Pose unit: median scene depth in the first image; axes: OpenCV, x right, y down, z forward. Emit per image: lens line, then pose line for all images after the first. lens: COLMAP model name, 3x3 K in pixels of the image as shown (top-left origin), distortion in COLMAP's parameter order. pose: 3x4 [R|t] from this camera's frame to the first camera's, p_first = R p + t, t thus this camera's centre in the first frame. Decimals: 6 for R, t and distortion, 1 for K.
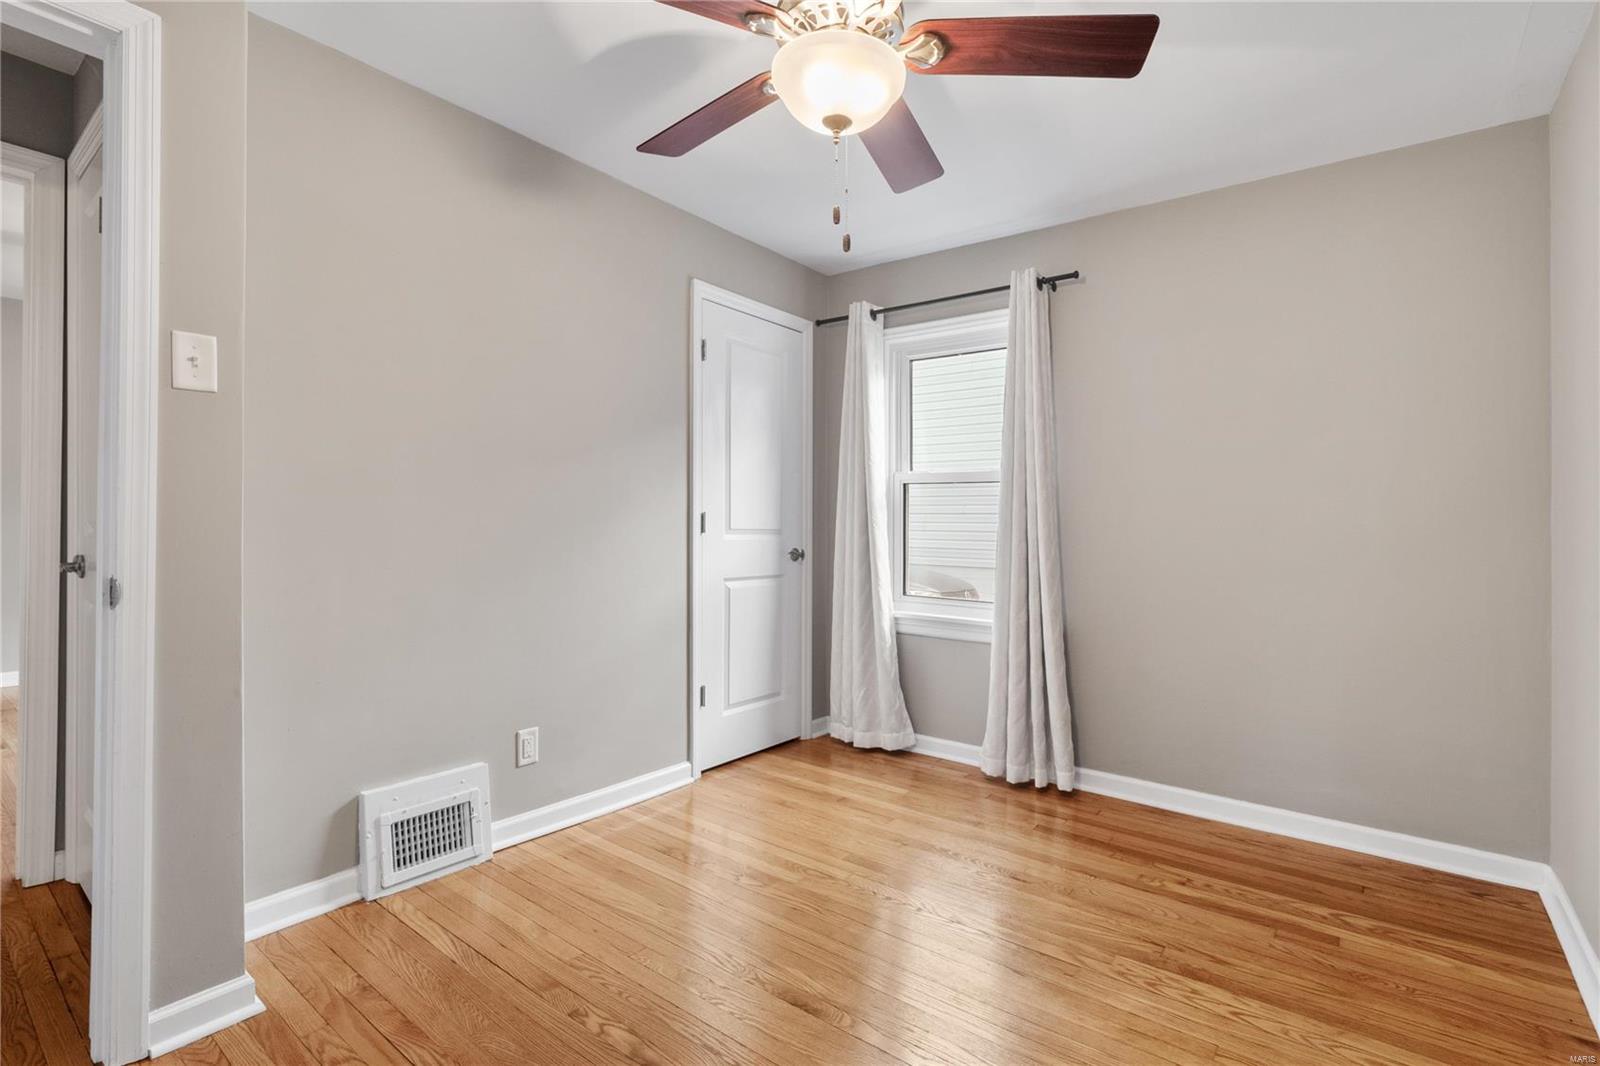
lens RADIAL K [[752.2, 0, 804.2], [0, 752.2, 529.5], [0, 0, 1]] dist [0.006393, -0.001335]
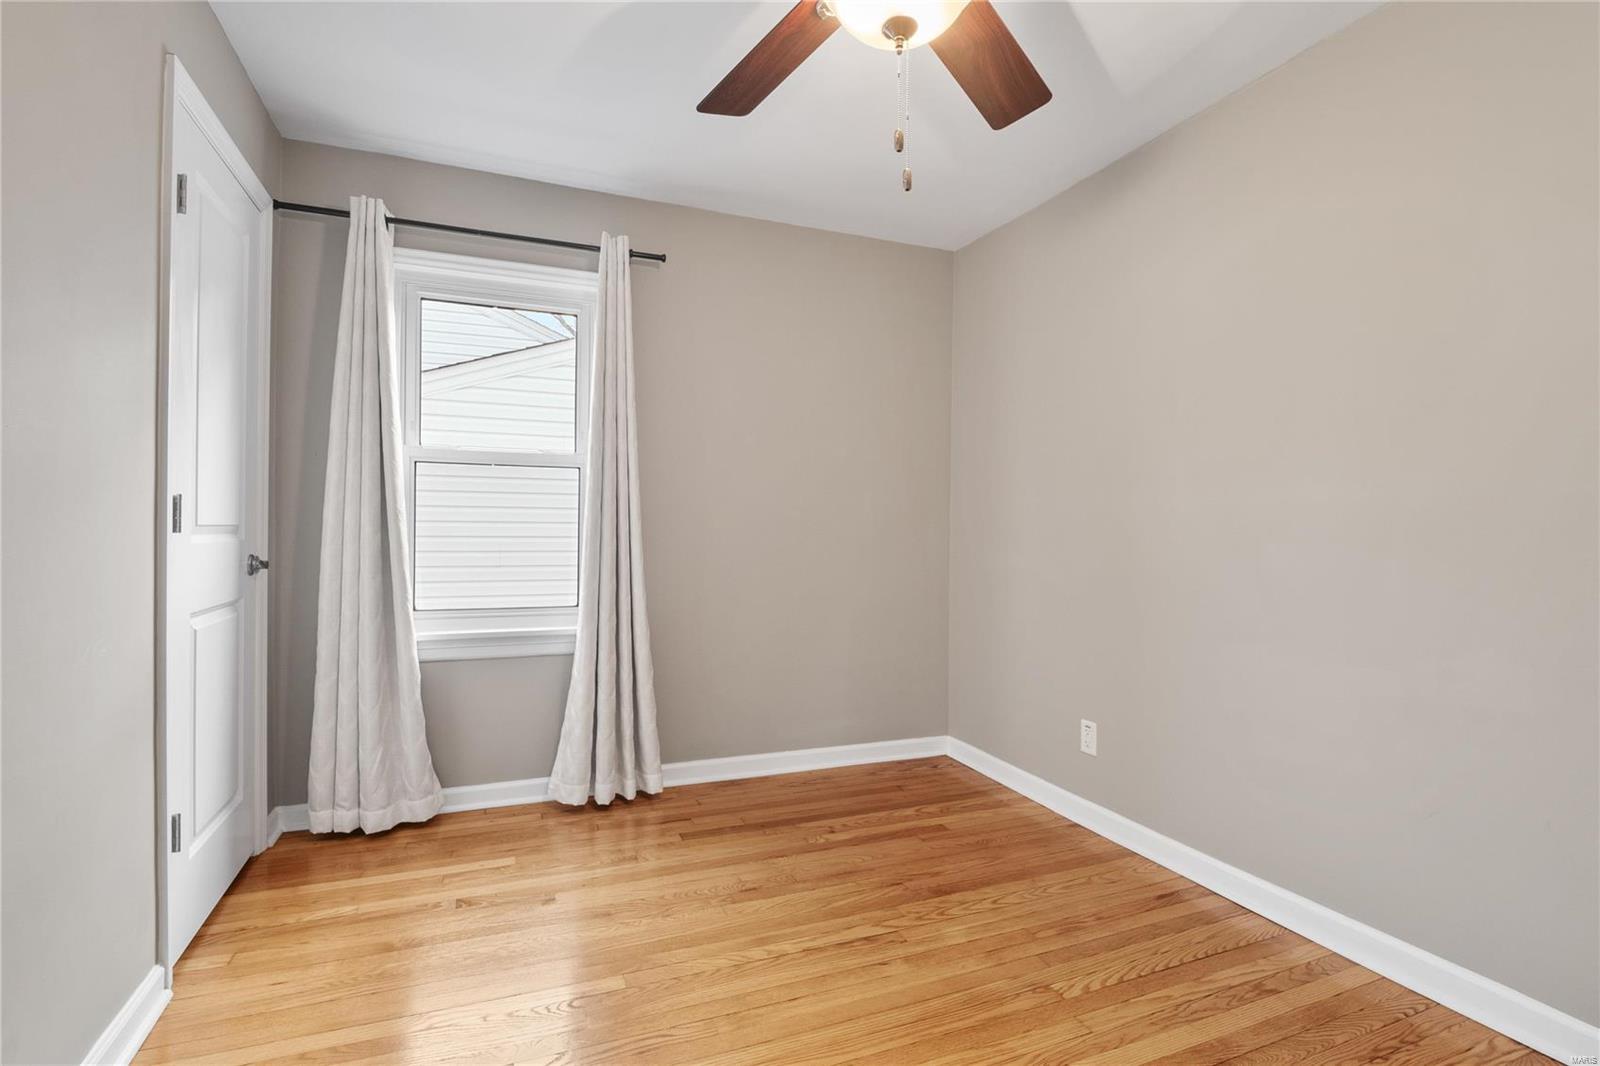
lens RADIAL K [[752.2, 0, 797.1], [0, 752.2, 528.3], [0, 0, 1]] dist [0.006393, -0.001335]
pose [[0.522596, -0.013402, 0.852475, -0.373421], [0.003863, 0.999903, 0.013351, -0.004050], [-0.852572, -0.003684, 0.522597, 0.343539]]
